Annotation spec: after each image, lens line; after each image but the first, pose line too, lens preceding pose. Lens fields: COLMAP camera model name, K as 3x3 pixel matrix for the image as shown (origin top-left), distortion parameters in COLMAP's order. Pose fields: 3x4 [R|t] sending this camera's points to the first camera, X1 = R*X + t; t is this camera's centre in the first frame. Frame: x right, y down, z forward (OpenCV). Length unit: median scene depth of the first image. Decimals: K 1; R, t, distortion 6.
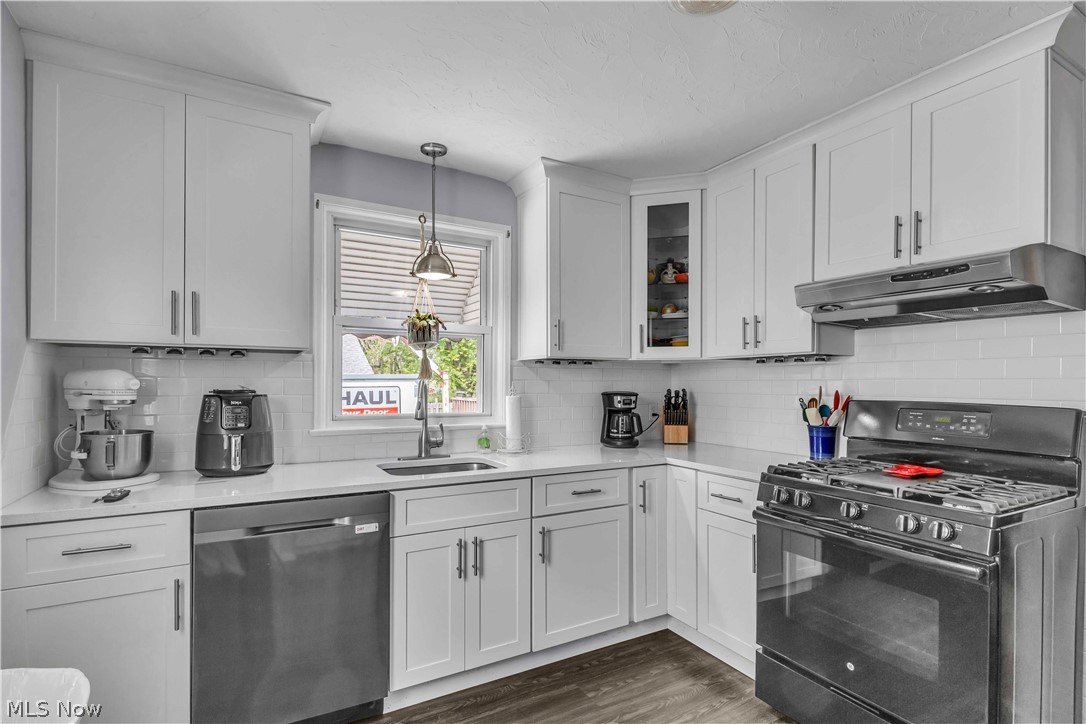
lens RADIAL K [[533.8, 0, 542.6], [0, 533.8, 382.6], [0, 0, 1]] dist [0.001228, -0.000498]
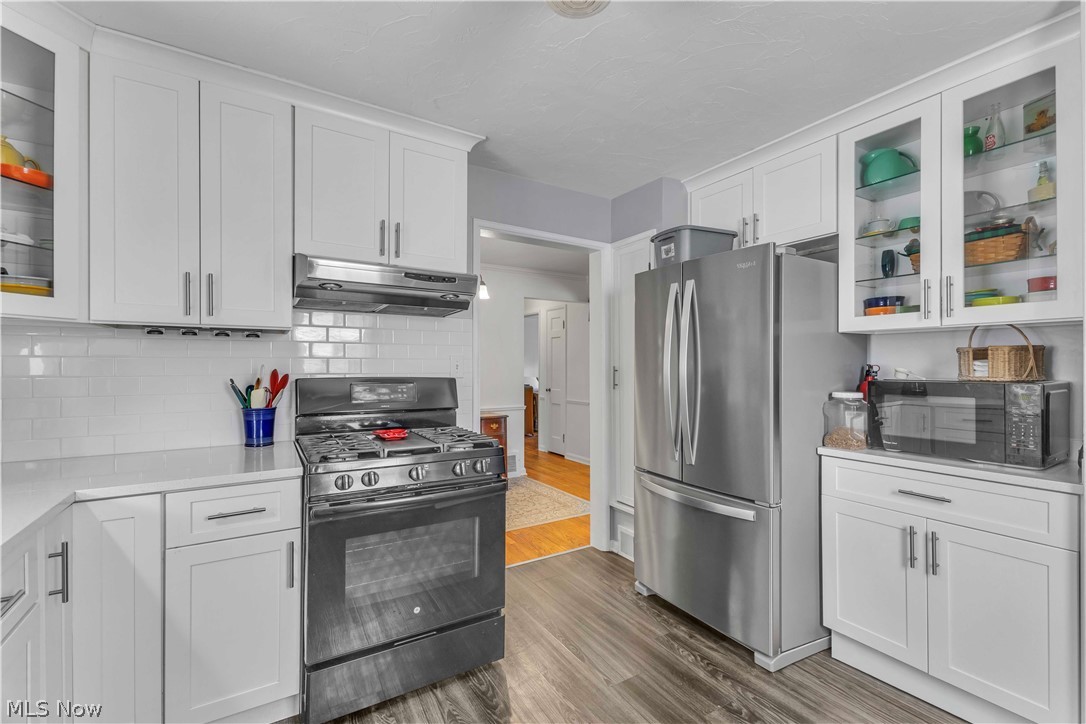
lens RADIAL K [[457.7, 0, 540.7], [0, 457.7, 367.7], [0, 0, 1]] dist [0.000718, -0.000034]
pose [[-0.042622, -0.004817, 0.999080, -0.730651], [-0.001115, 0.999988, 0.004774, 0.017570], [-0.999091, -0.000911, -0.042627, 1.398276]]
